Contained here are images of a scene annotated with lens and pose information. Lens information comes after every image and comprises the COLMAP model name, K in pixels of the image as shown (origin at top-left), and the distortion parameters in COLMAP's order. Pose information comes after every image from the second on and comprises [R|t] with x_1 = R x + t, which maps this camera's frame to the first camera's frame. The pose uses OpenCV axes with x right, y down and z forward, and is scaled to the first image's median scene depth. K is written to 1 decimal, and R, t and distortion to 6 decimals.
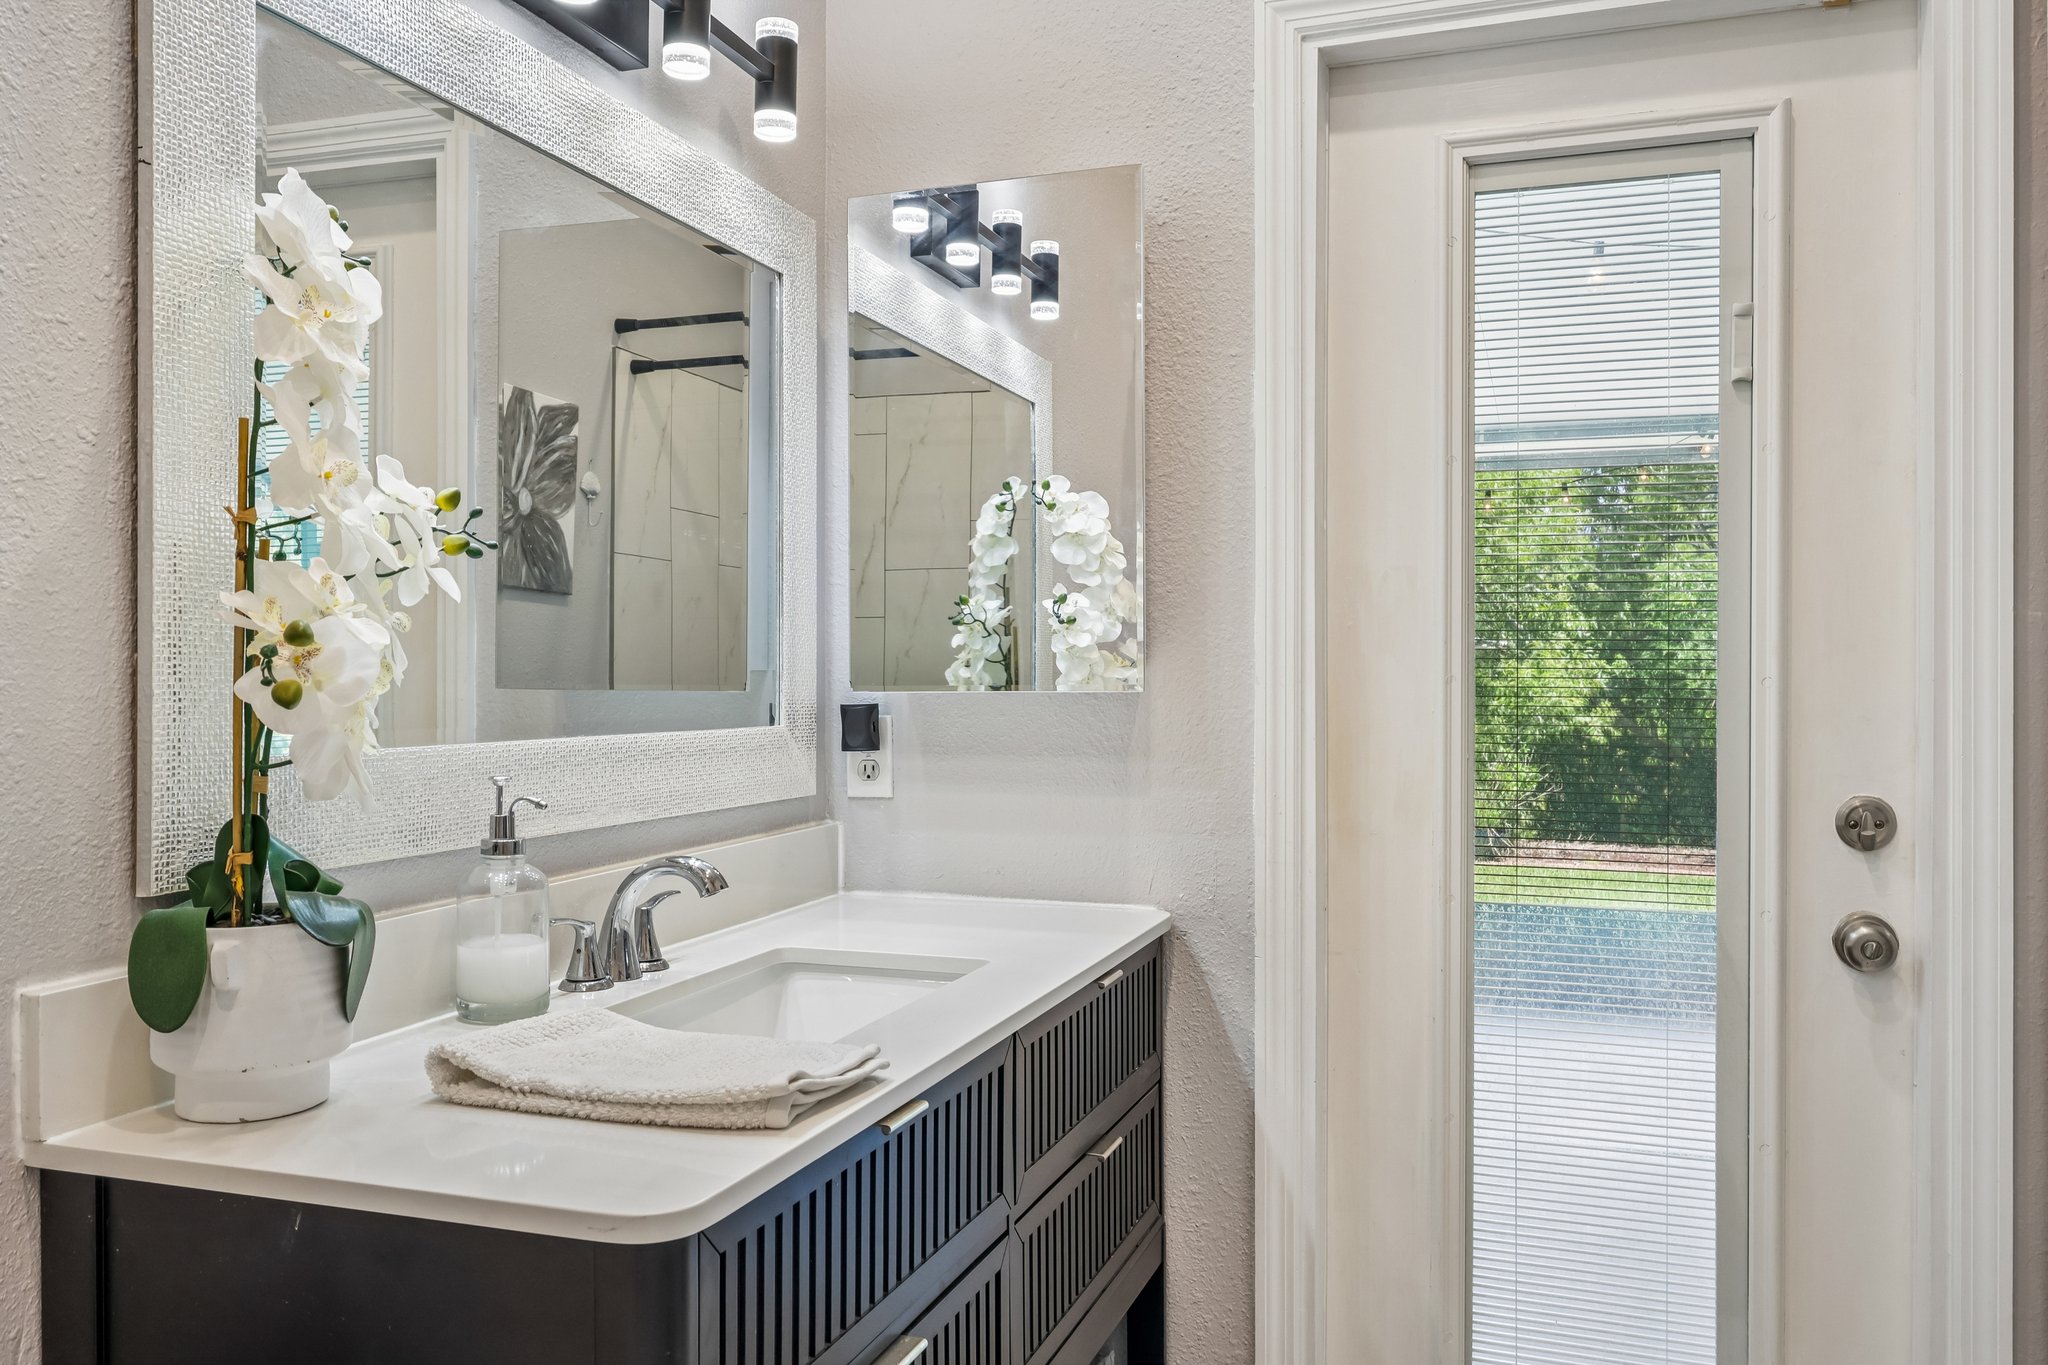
lens RADIAL K [[1606.0, 0, 1018.7], [0, 1606.0, 679.7], [0, 0, 1]] dist [0.000412, -0.000301]
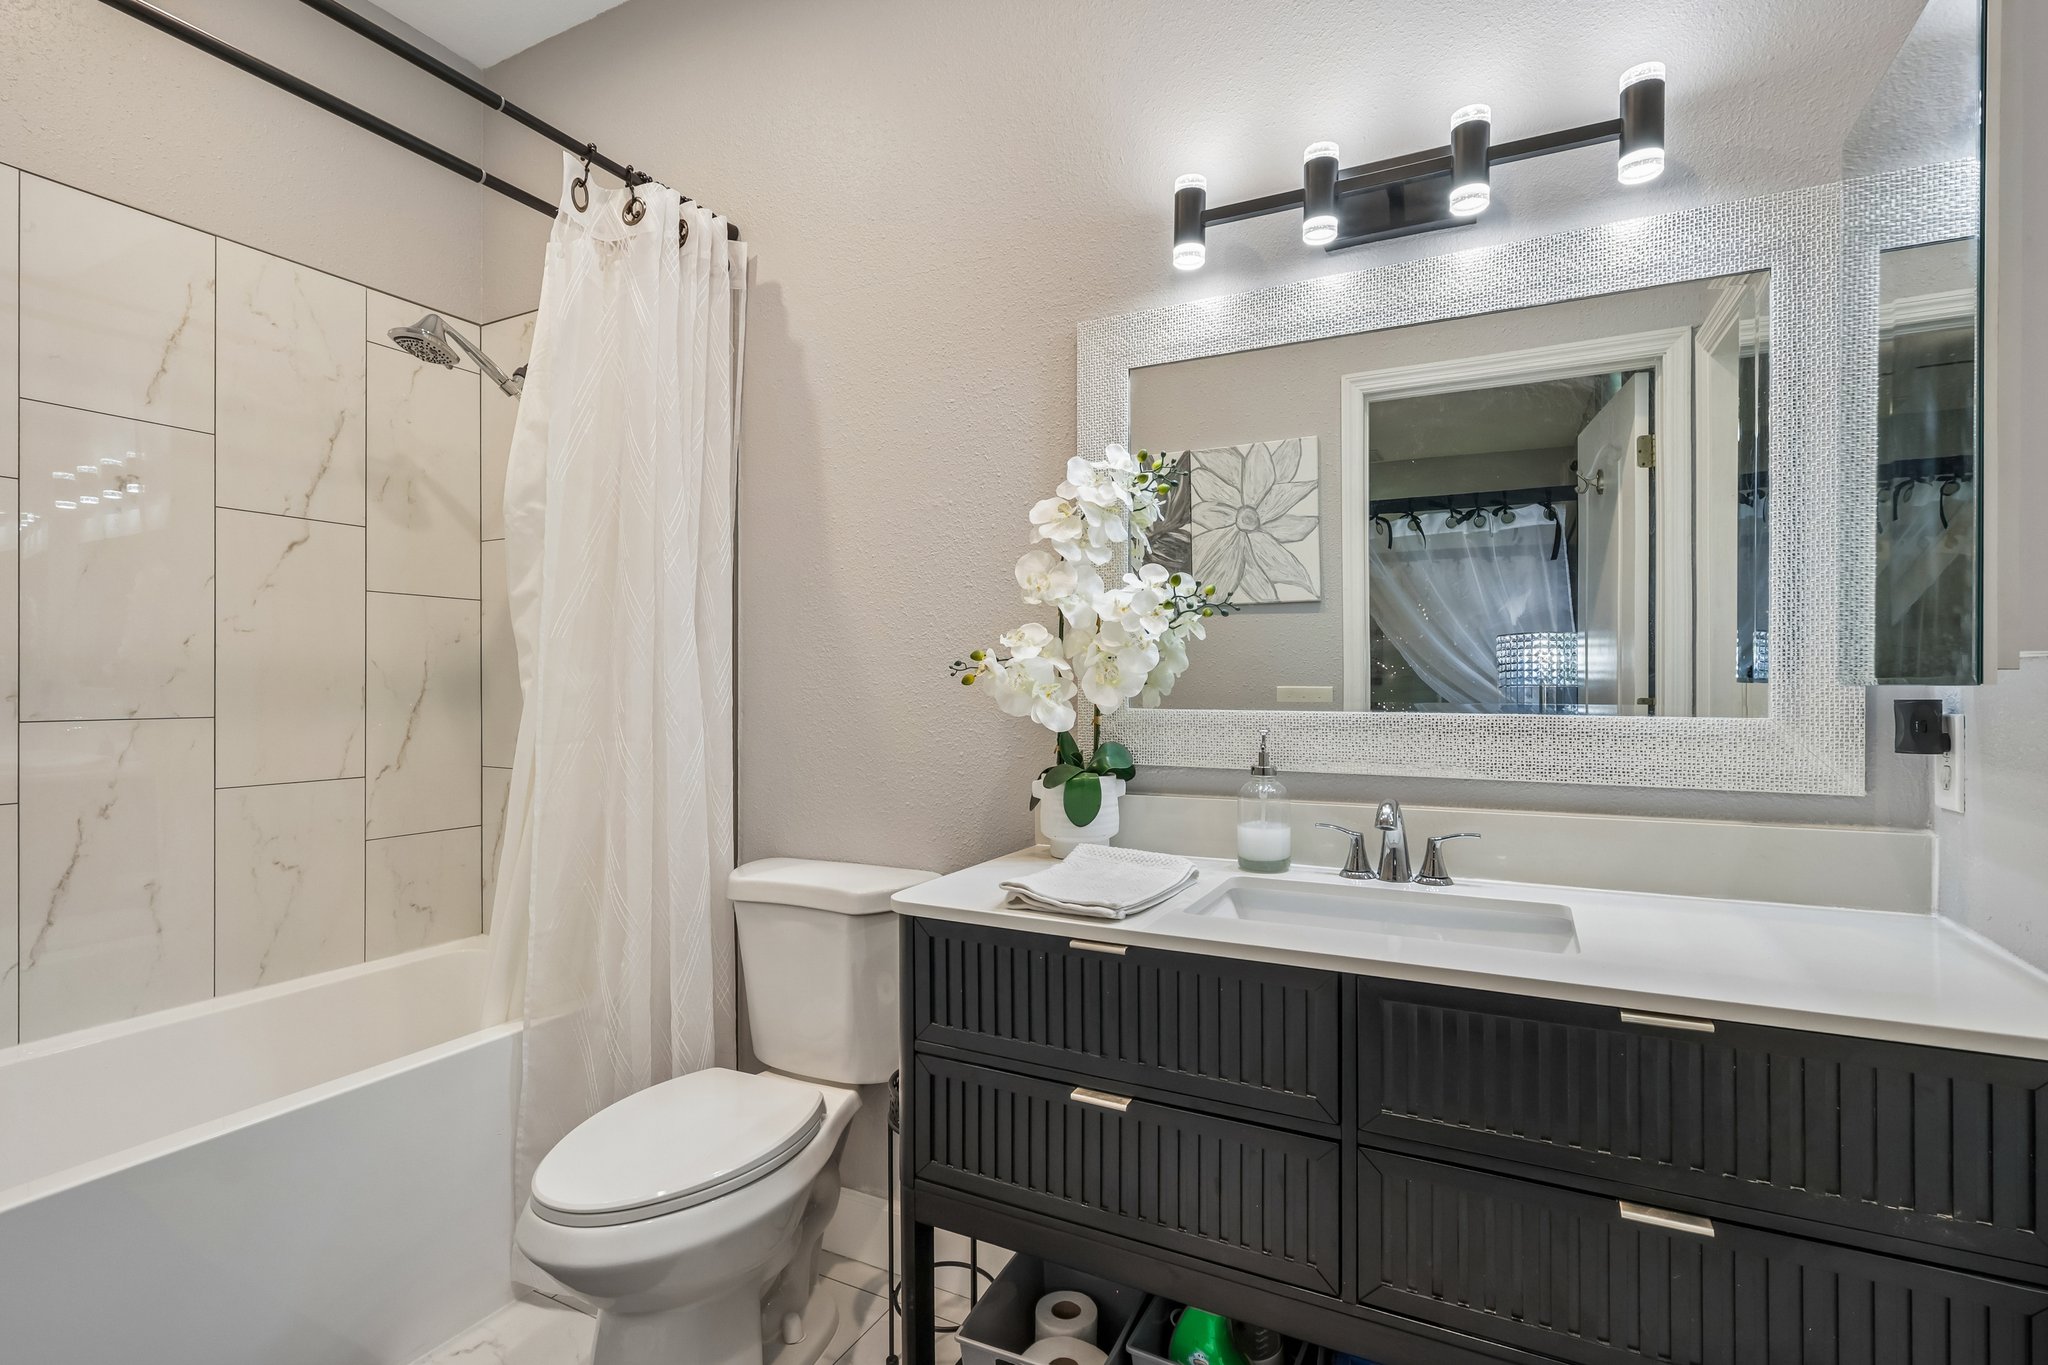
lens RADIAL K [[946.3, 0, 1019.8], [0, 946.3, 679.0], [0, 0, 1]] dist [-0.004192, 0.001031]
pose [[-0.149340, -0.008454, -0.988750, 0.590153], [-0.000728, 0.999964, -0.008440, 0.011259], [0.988786, -0.000541, -0.149340, 0.731808]]
